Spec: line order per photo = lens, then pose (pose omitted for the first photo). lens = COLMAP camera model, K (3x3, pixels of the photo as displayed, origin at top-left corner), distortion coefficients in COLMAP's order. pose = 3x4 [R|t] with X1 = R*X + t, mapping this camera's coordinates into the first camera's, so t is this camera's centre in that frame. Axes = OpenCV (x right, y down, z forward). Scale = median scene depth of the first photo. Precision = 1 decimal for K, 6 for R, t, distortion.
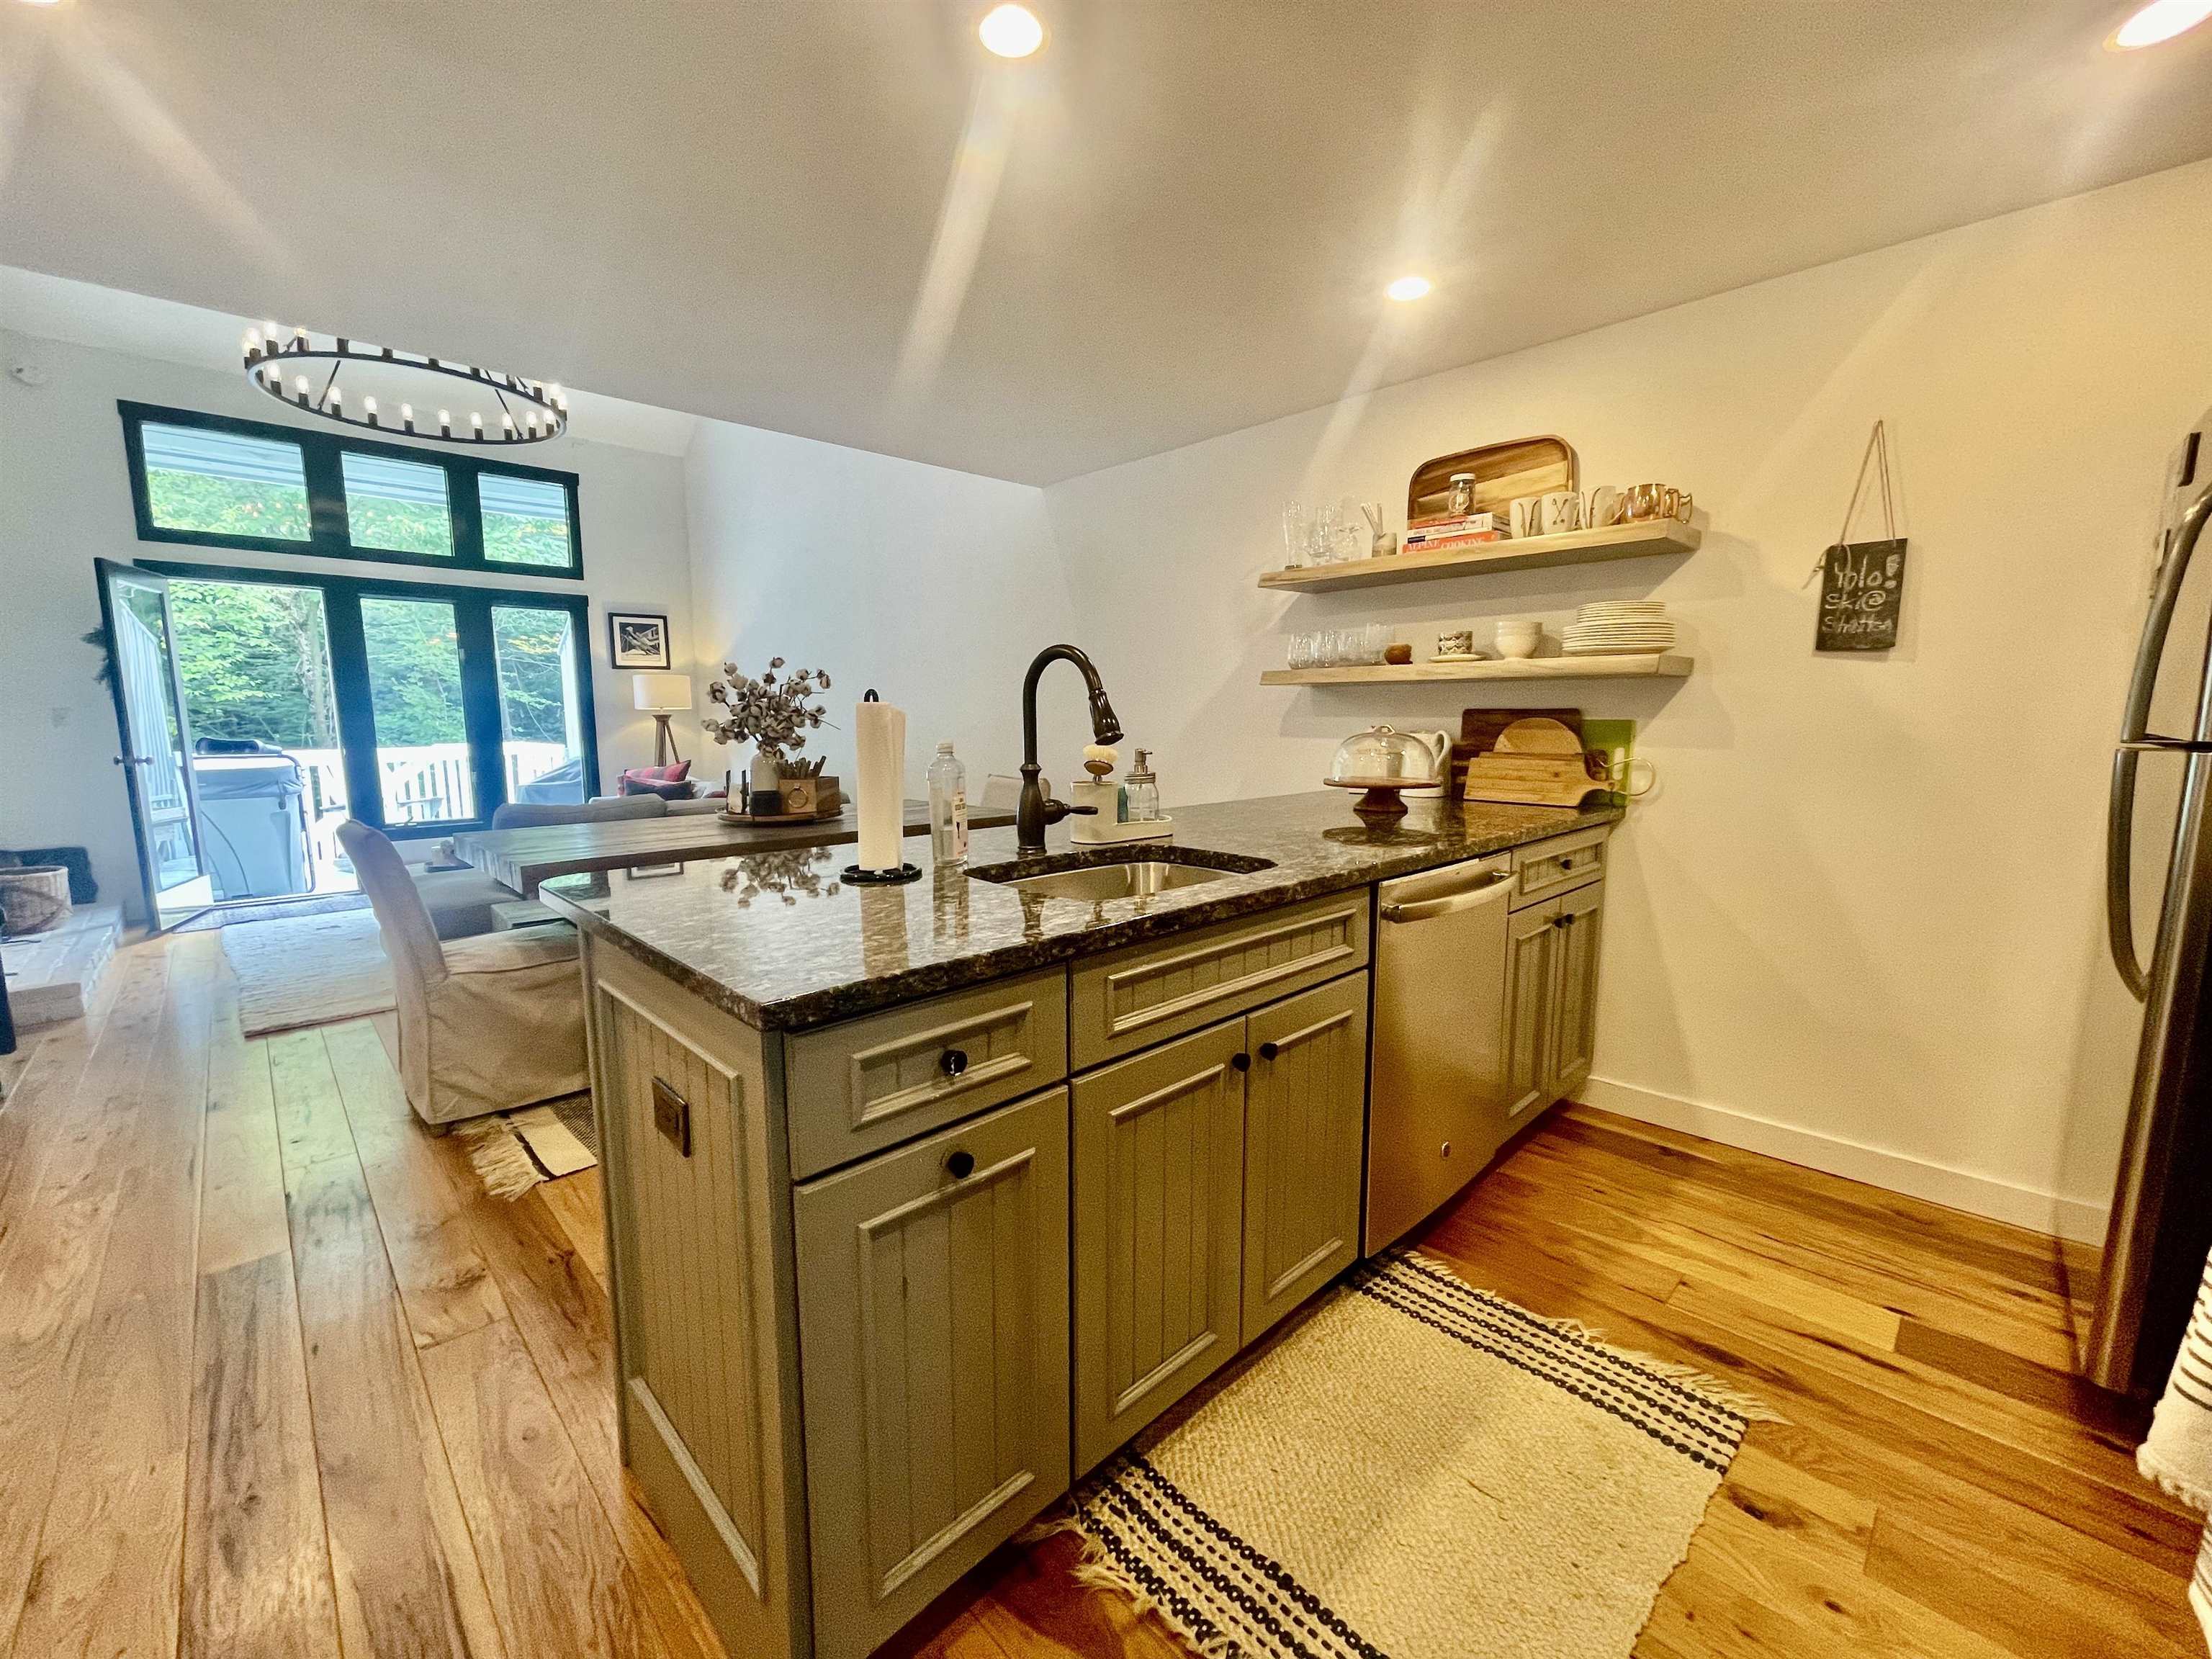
lens RADIAL K [[897.7, 0, 1095.9], [0, 897.7, 826.4], [0, 0, 1]] dist [0.001594, 0.001256]
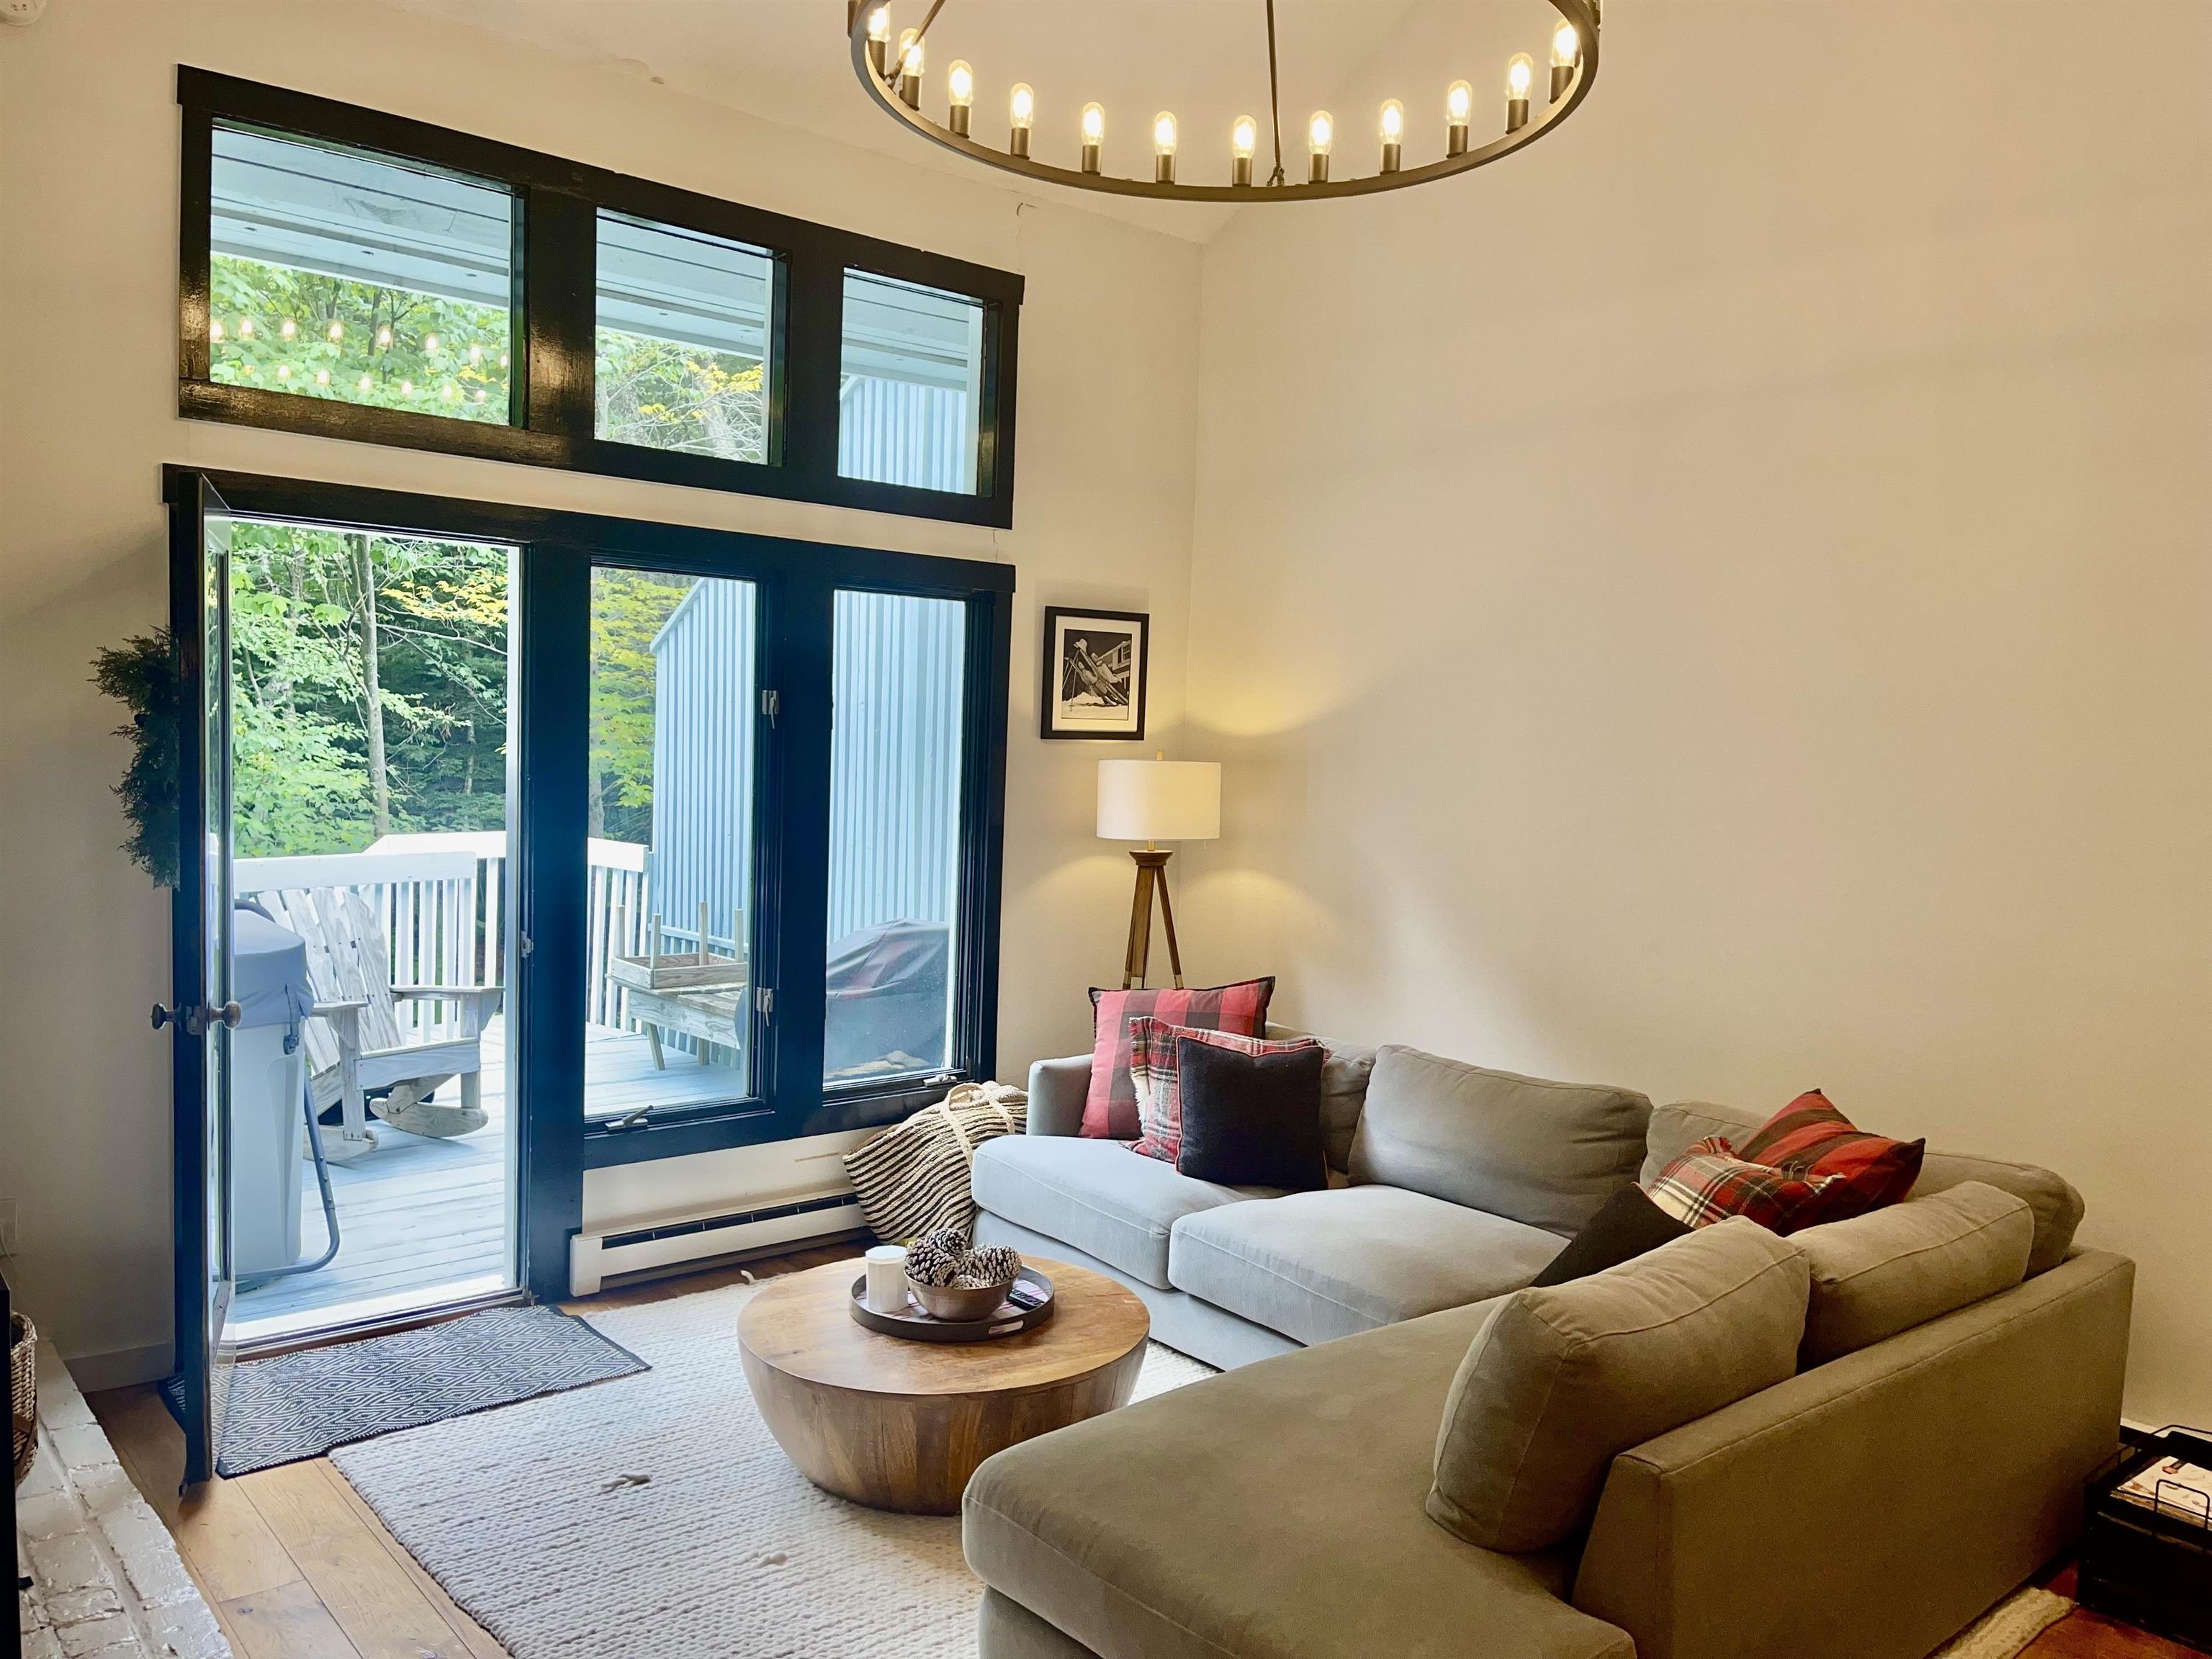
lens RADIAL K [[1688.7, 0, 1106.0], [0, 1688.7, 829.5], [0, 0, 1]] dist [0.094892, -0.110187]
pose [[0.996600, 0.047178, -0.067548, -0.541128], [-0.051458, 0.996681, -0.063080, -0.101518], [0.064348, 0.066341, 0.995720, 0.264596]]
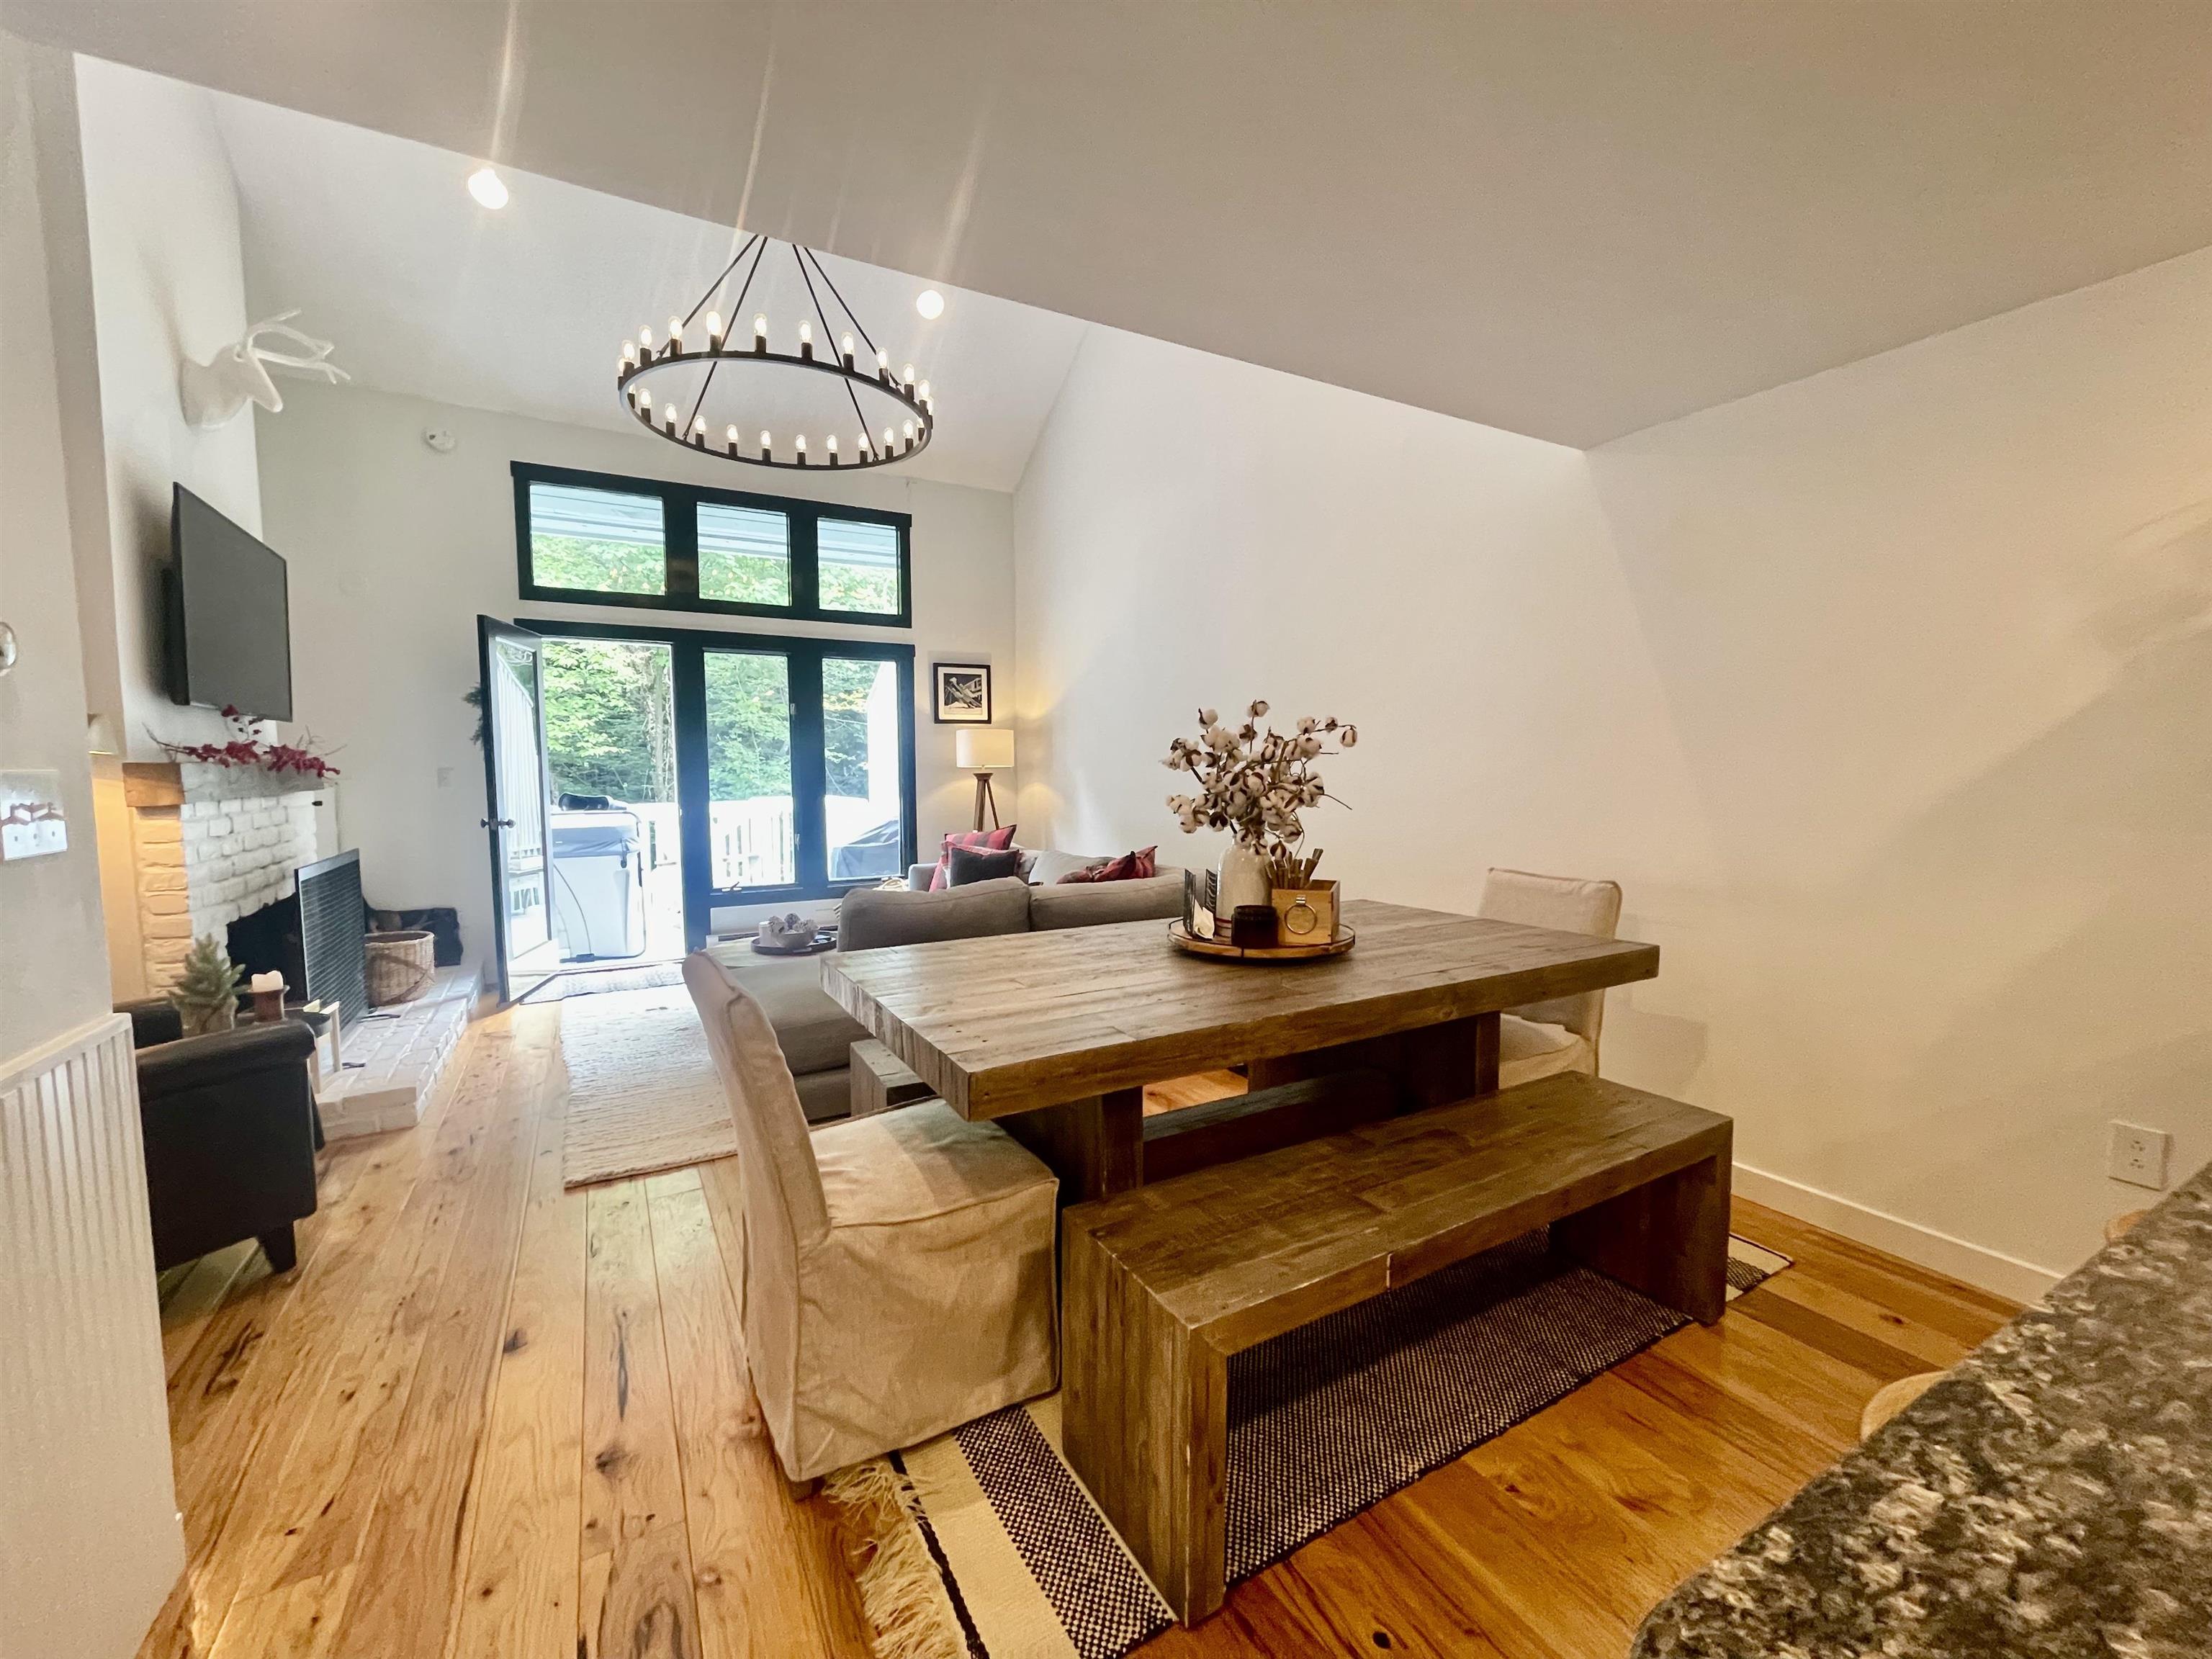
lens RADIAL K [[897.7, 0, 1095.9], [0, 897.7, 826.4], [0, 0, 1]] dist [0.001594, 0.001256]
pose [[0.967732, 0.019115, -0.251256, -0.176329], [-0.033459, 0.998037, -0.052941, -0.033120], [0.249751, 0.059640, 0.966472, 0.195990]]
